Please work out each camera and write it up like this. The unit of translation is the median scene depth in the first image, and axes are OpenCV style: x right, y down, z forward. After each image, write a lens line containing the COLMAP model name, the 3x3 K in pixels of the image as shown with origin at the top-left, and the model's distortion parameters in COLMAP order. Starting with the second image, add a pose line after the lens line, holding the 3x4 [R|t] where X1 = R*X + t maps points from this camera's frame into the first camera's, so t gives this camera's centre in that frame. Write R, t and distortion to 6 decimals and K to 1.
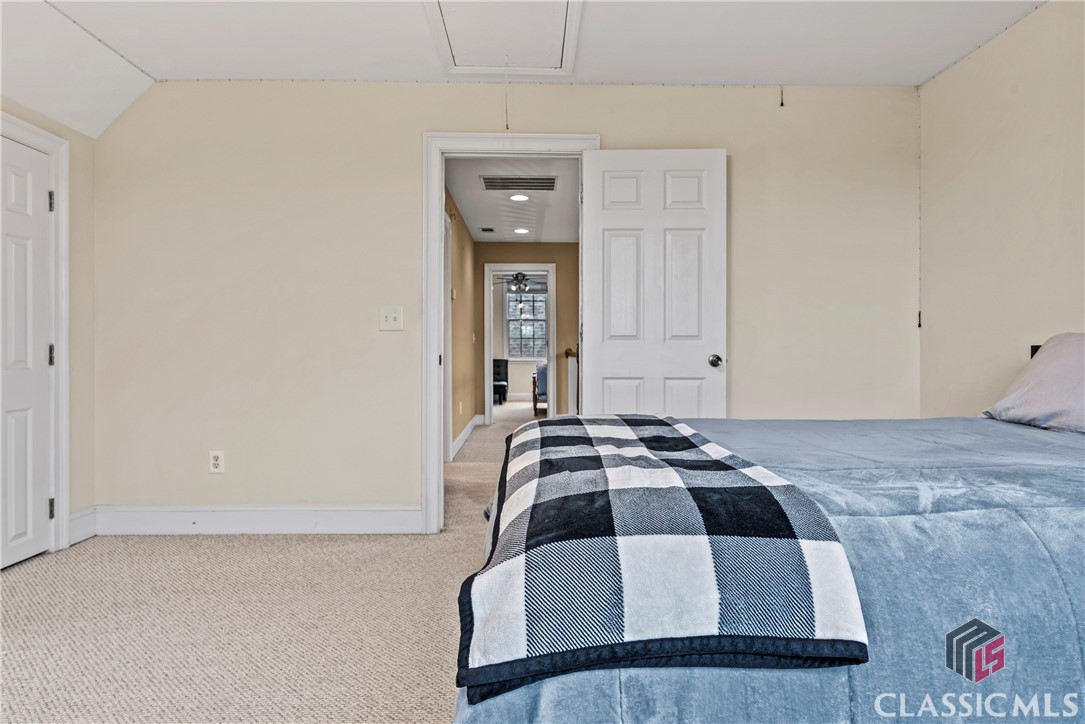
lens RADIAL K [[626.4, 0, 540.1], [0, 626.4, 356.5], [0, 0, 1]] dist [-0.005953, -0.000490]
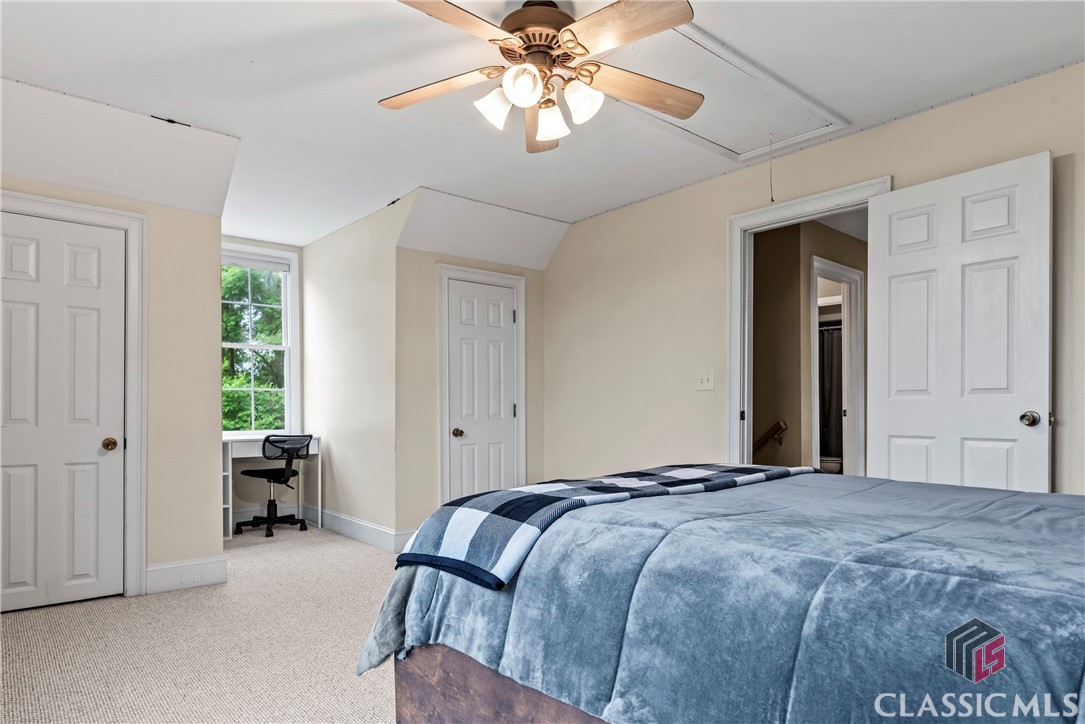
lens RADIAL K [[626.4, 0, 522.9], [0, 626.4, 411.7], [0, 0, 1]] dist [-0.005953, -0.000490]
pose [[0.624926, 0.002897, -0.780679, 0.496075], [-0.004180, 0.999991, 0.000365, -0.000119], [0.780673, 0.003036, 0.624932, -0.008000]]
